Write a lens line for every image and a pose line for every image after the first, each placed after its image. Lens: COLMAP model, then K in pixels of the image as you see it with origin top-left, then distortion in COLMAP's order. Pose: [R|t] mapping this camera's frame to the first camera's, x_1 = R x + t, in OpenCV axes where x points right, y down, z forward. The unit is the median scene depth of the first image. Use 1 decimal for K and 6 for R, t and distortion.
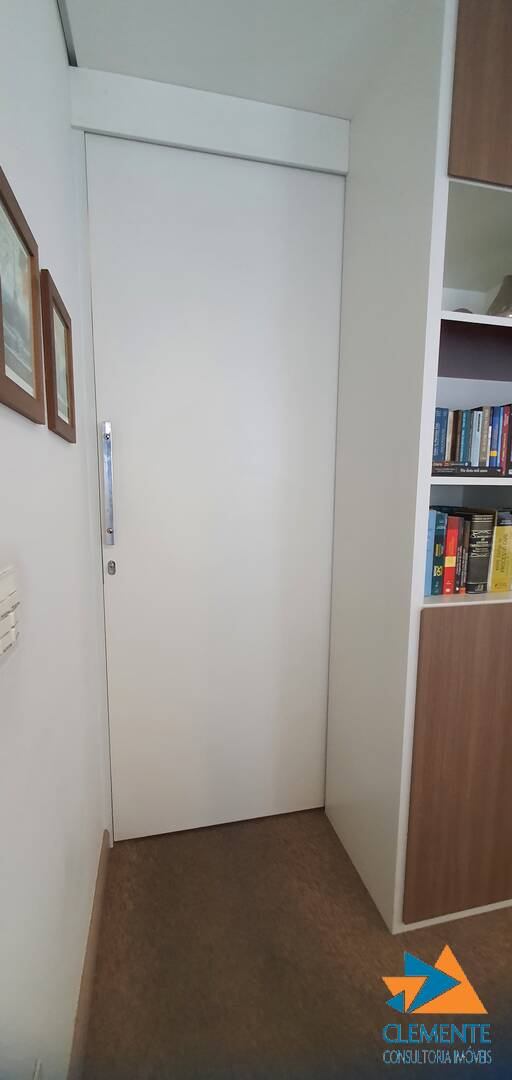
lens RADIAL K [[429.8, 0, 248.8], [0, 429.8, 540.4], [0, 0, 1]] dist [0.002973, -0.002039]
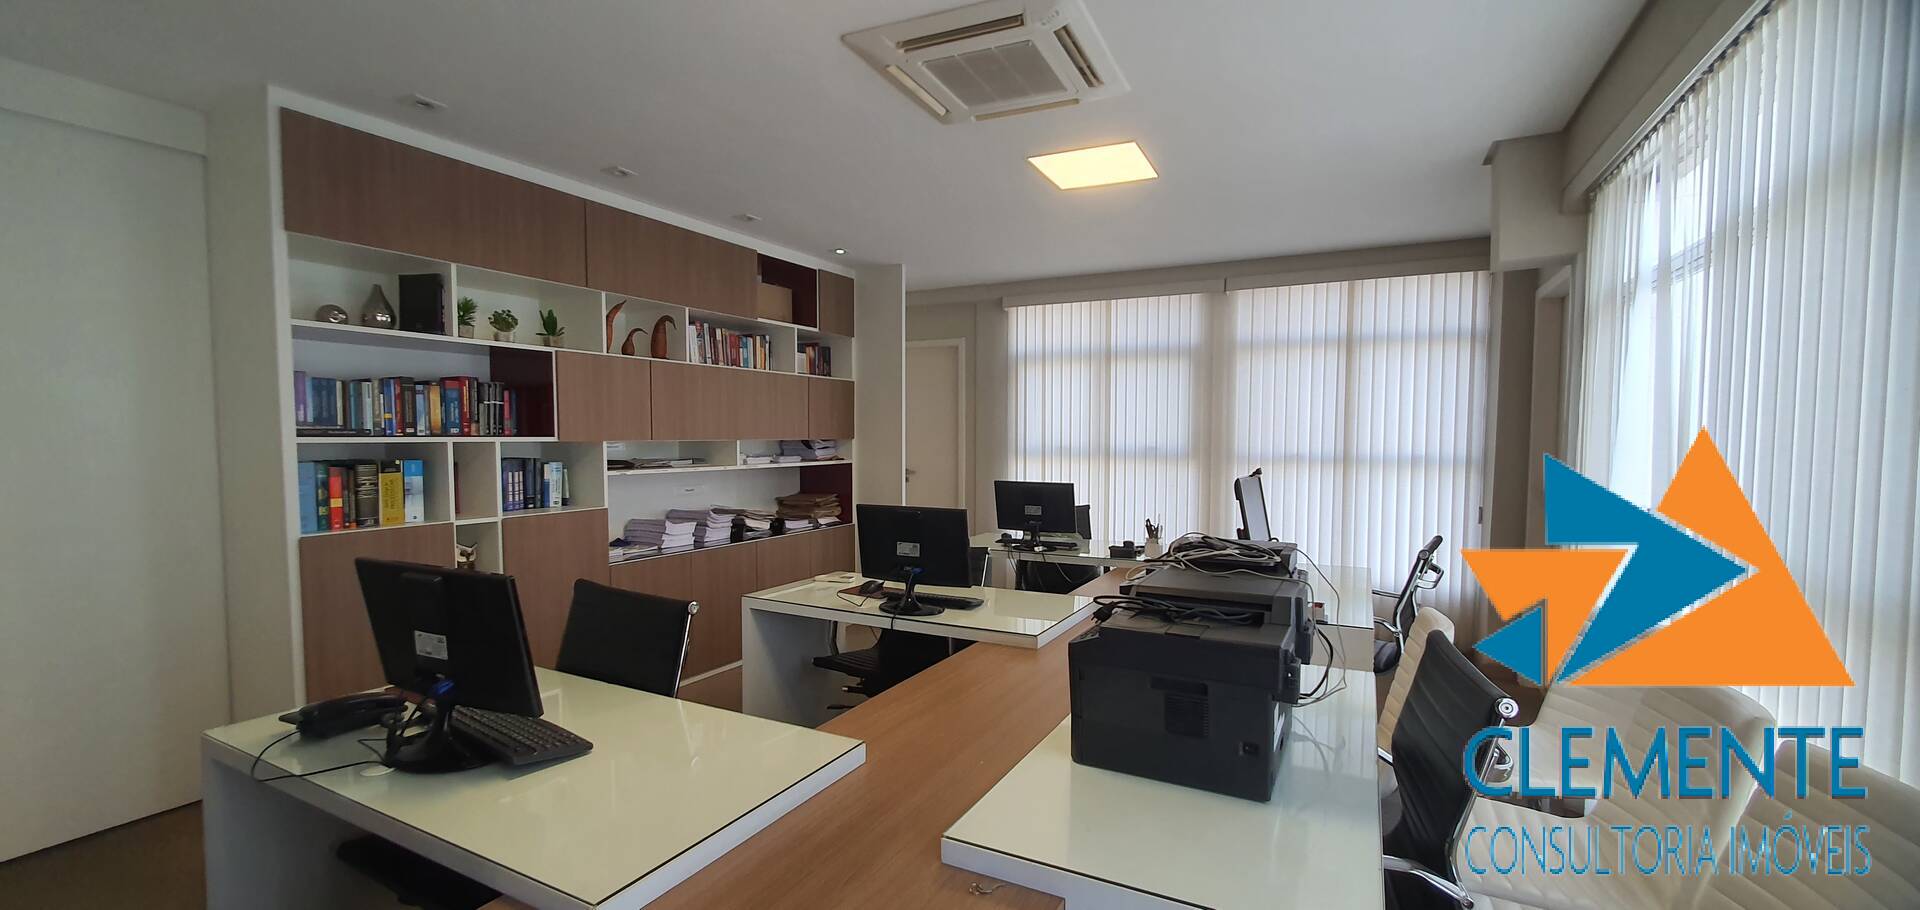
lens RADIAL K [[764.1, 0, 974.2], [0, 764.1, 477.9], [0, 0, 1]] dist [0.002973, -0.002039]
pose [[0.645963, -0.050058, 0.761726, -0.027246], [0.097586, 0.995076, -0.017362, 0.195696], [-0.757106, 0.085549, 0.647667, -1.851090]]
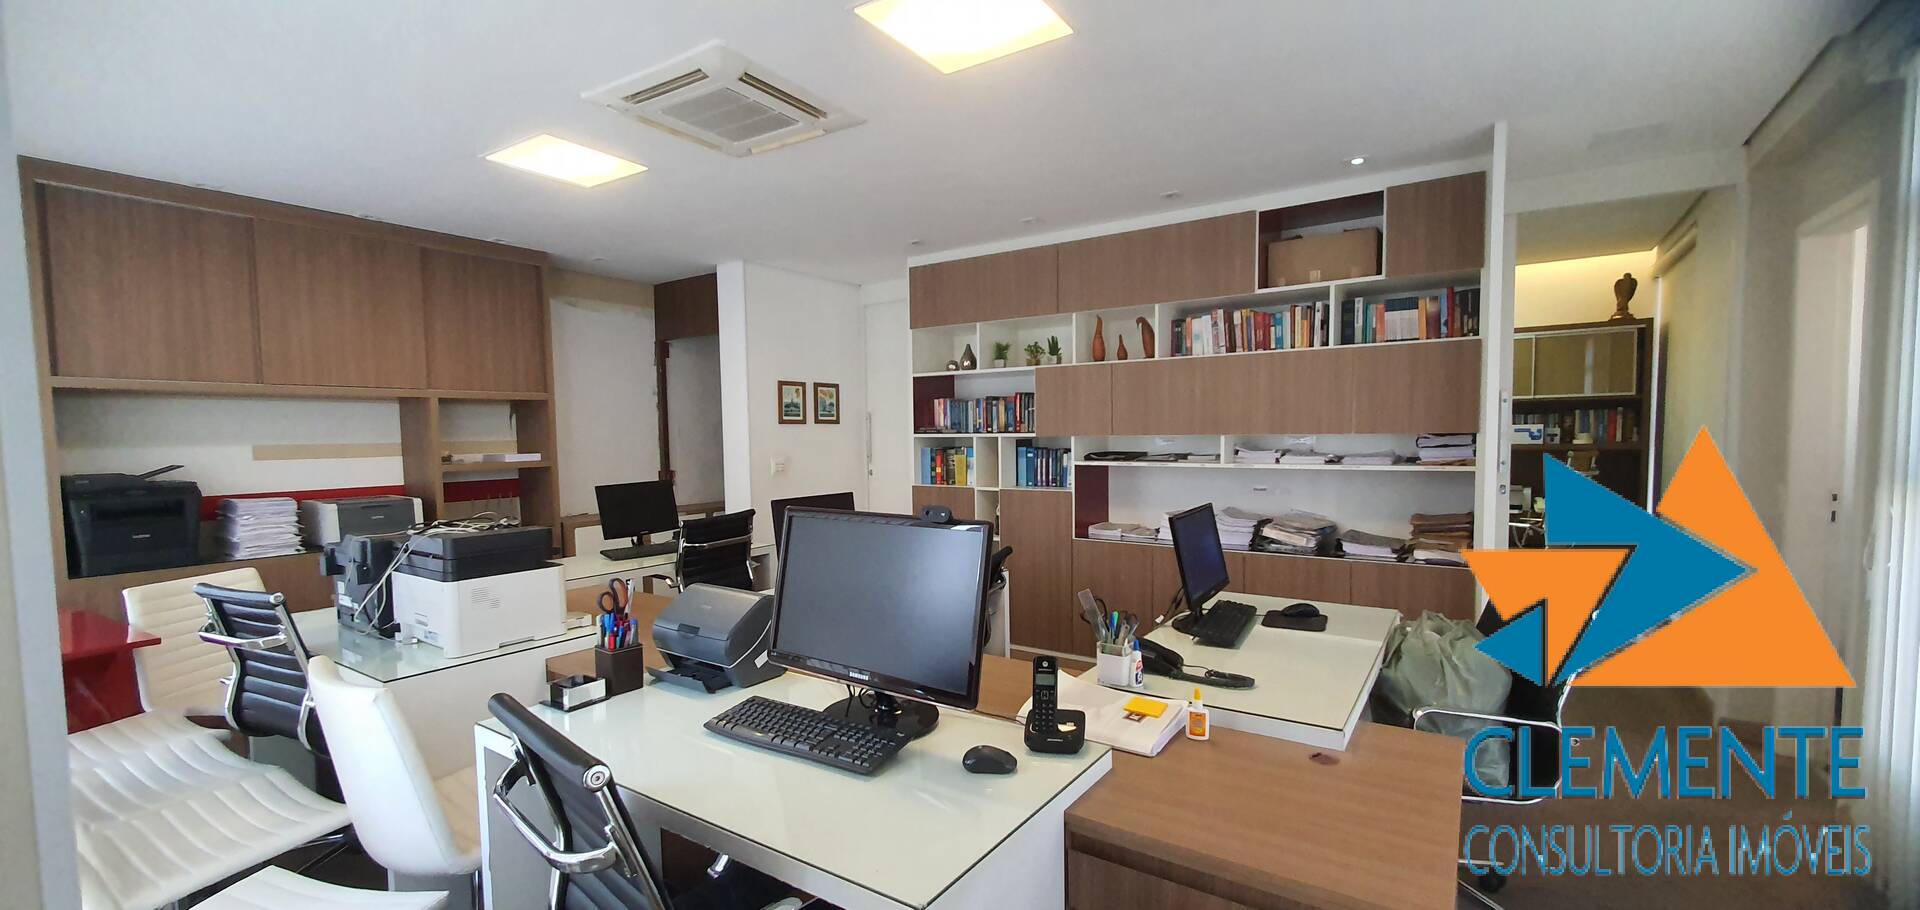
lens RADIAL K [[764.1, 0, 975.4], [0, 764.1, 473.6], [0, 0, 1]] dist [0.002973, -0.002039]
pose [[0.682412, 0.023645, -0.730585, 3.559294], [-0.072878, 0.996698, -0.035814, 0.200043], [0.727326, 0.077684, 0.681882, -1.636988]]
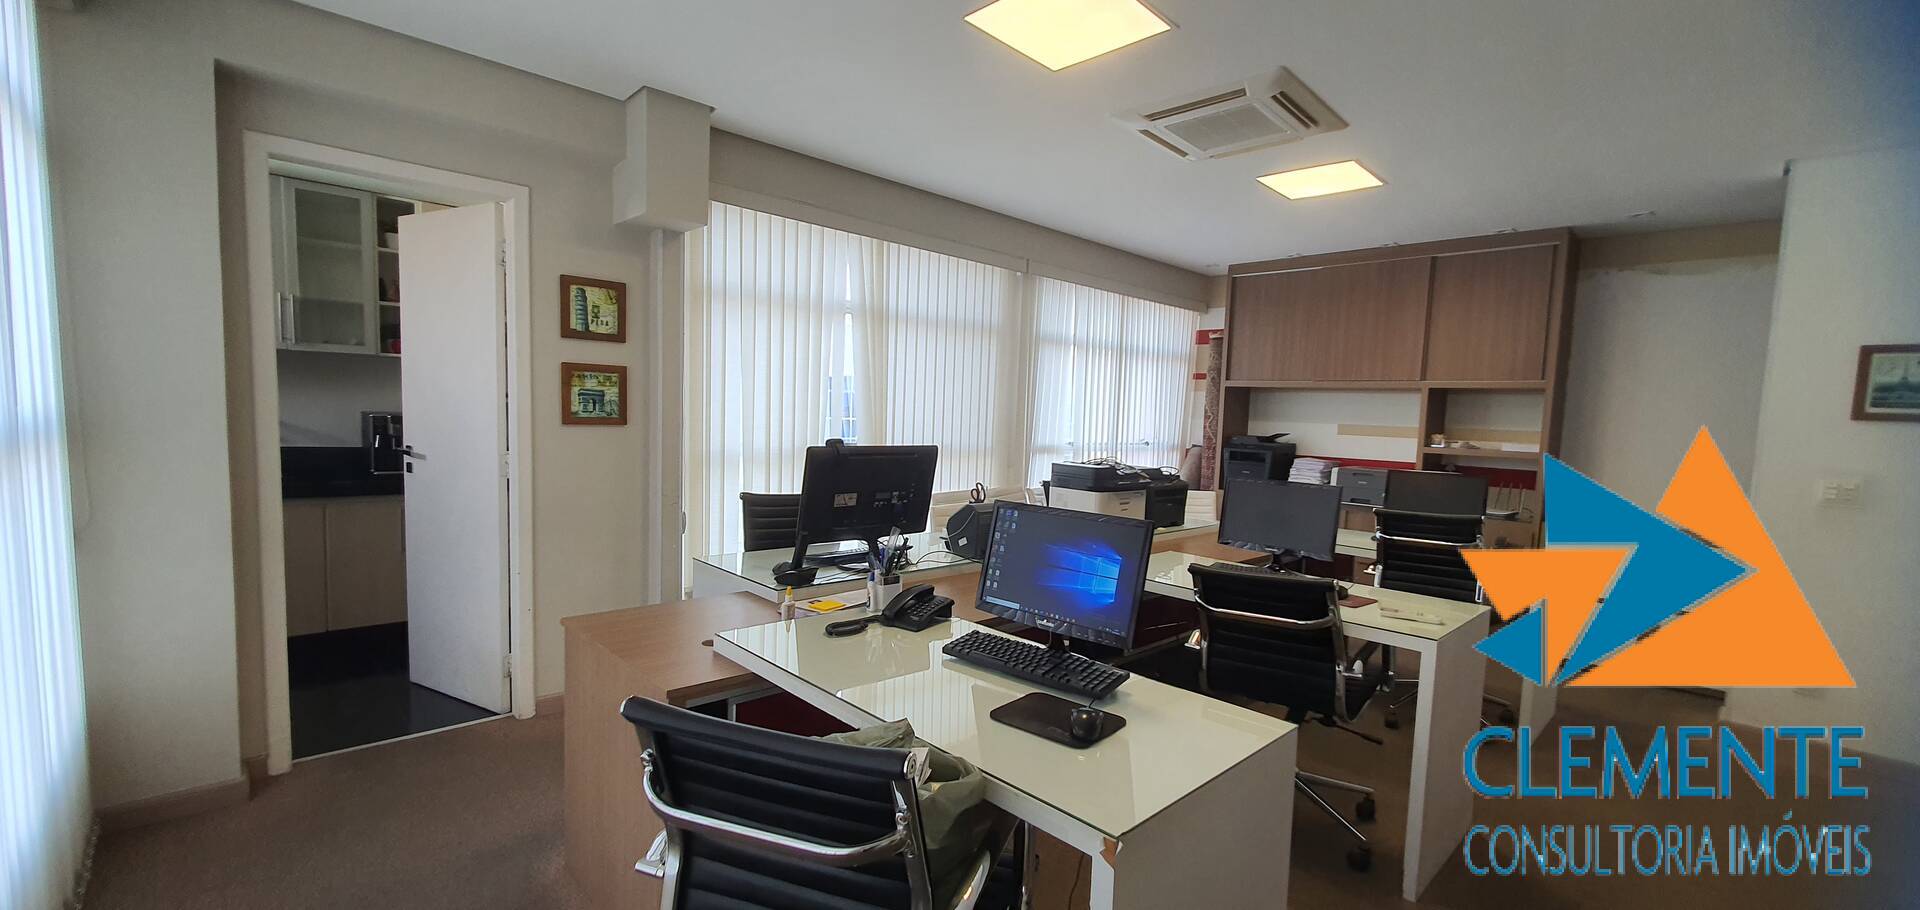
lens RADIAL K [[764.1, 0, 970.3], [0, 764.1, 470.1], [0, 0, 1]] dist [0.002973, -0.002039]
pose [[-0.857478, -0.001513, -0.514518, 3.421485], [-0.109701, 0.977540, 0.179949, -0.119557], [0.502689, 0.210745, -0.838385, 1.079862]]
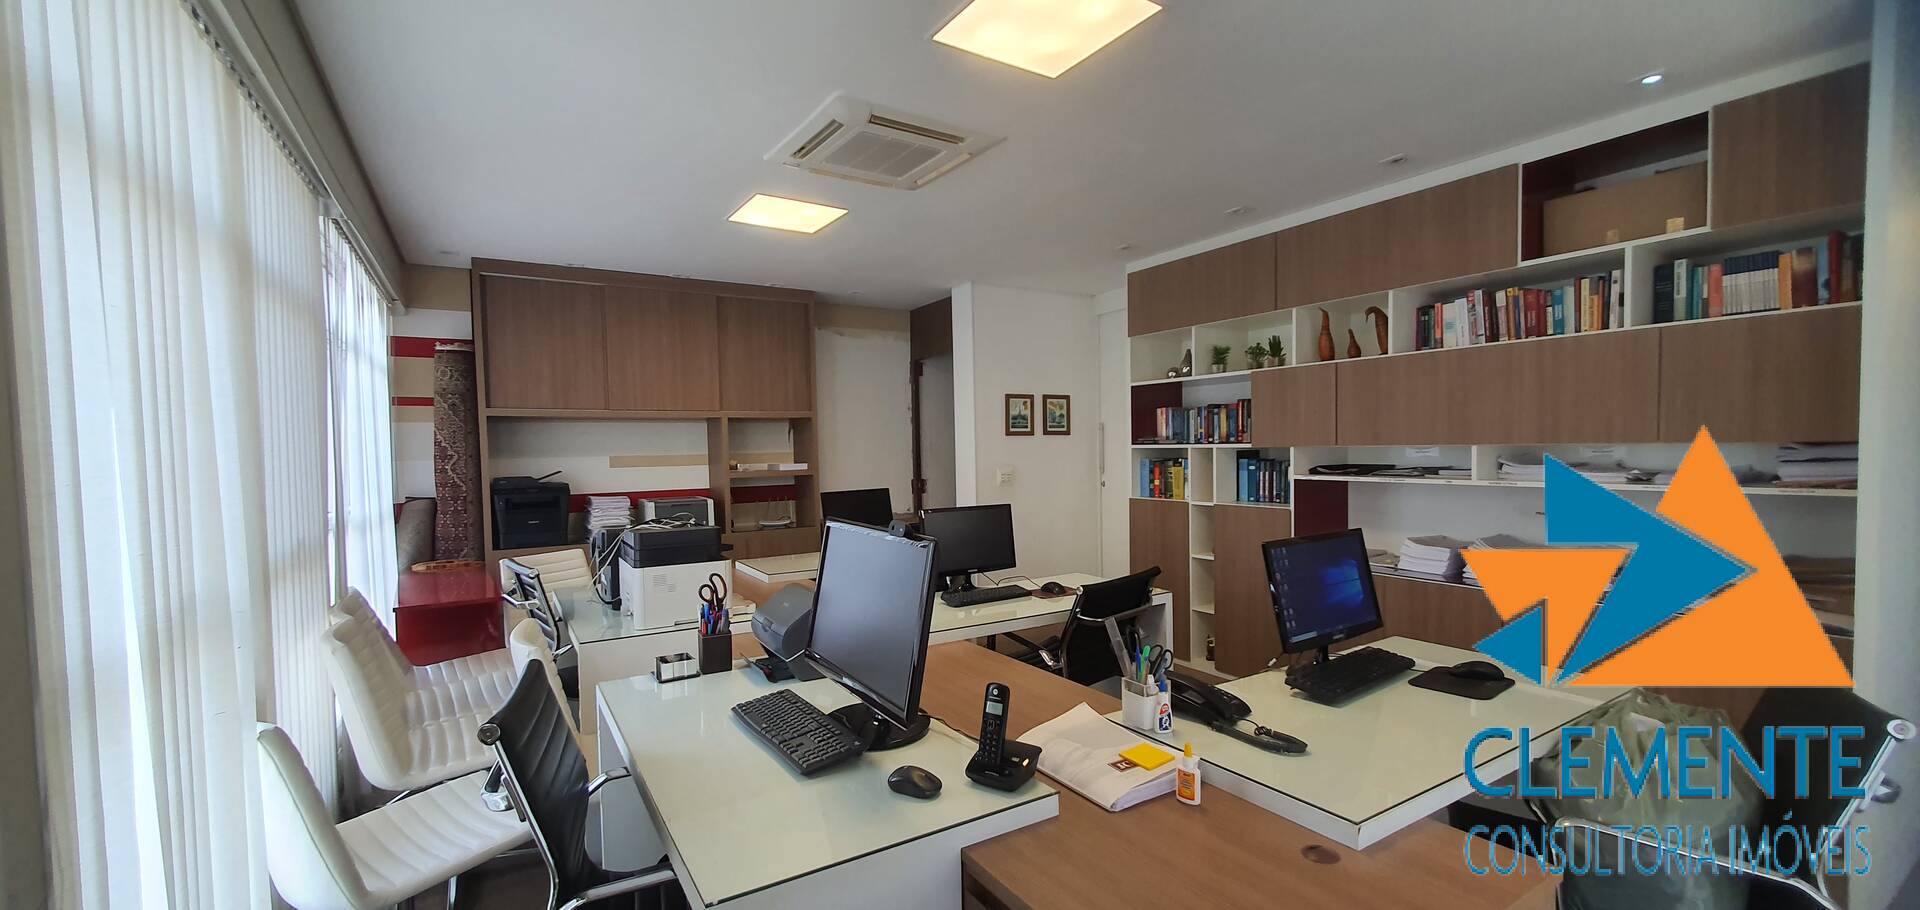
lens RADIAL K [[764.1, 0, 976.5], [0, 764.1, 473.9], [0, 0, 1]] dist [0.002973, -0.002039]
pose [[0.330560, 0.020606, -0.943560, 3.814284], [-0.096297, 0.995280, -0.012000, 0.141802], [0.938859, 0.094829, 0.330984, -1.160979]]
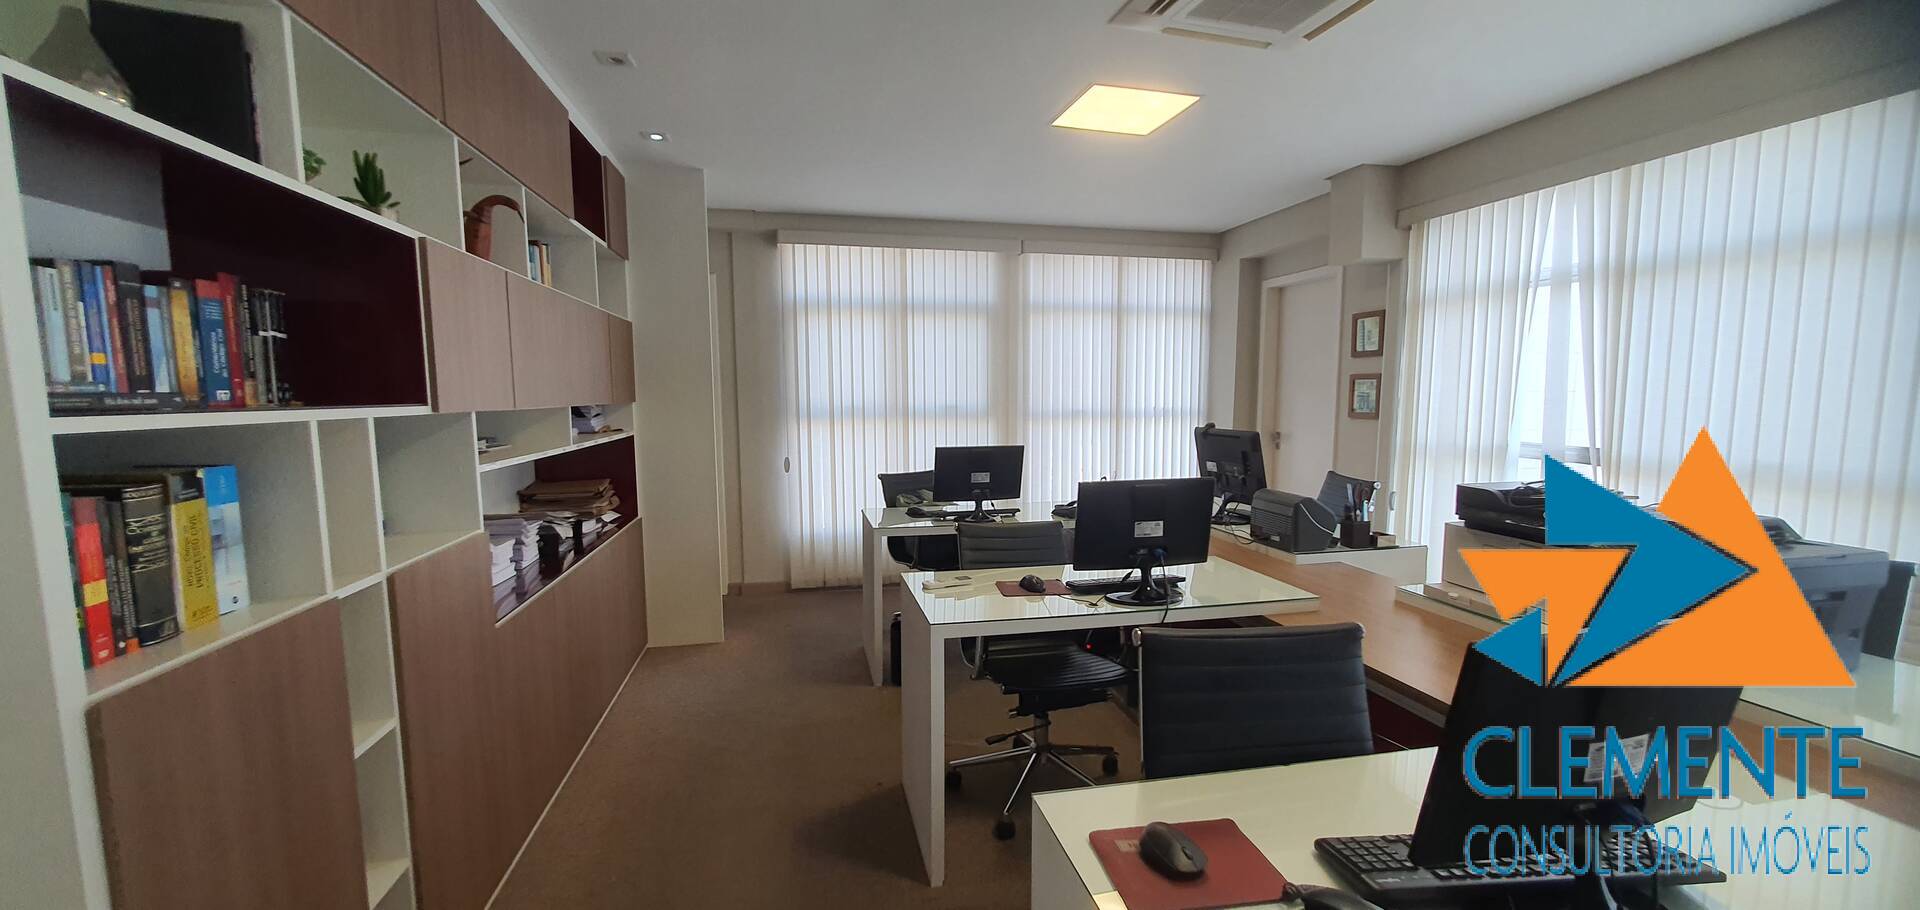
lens RADIAL K [[764.1, 0, 973.1], [0, 764.1, 478.1], [0, 0, 1]] dist [0.002973, -0.002039]
pose [[0.002645, -0.120527, 0.992707, -0.334313], [0.128593, 0.984509, 0.119189, -0.049610], [-0.991694, 0.127340, 0.018103, 0.022142]]
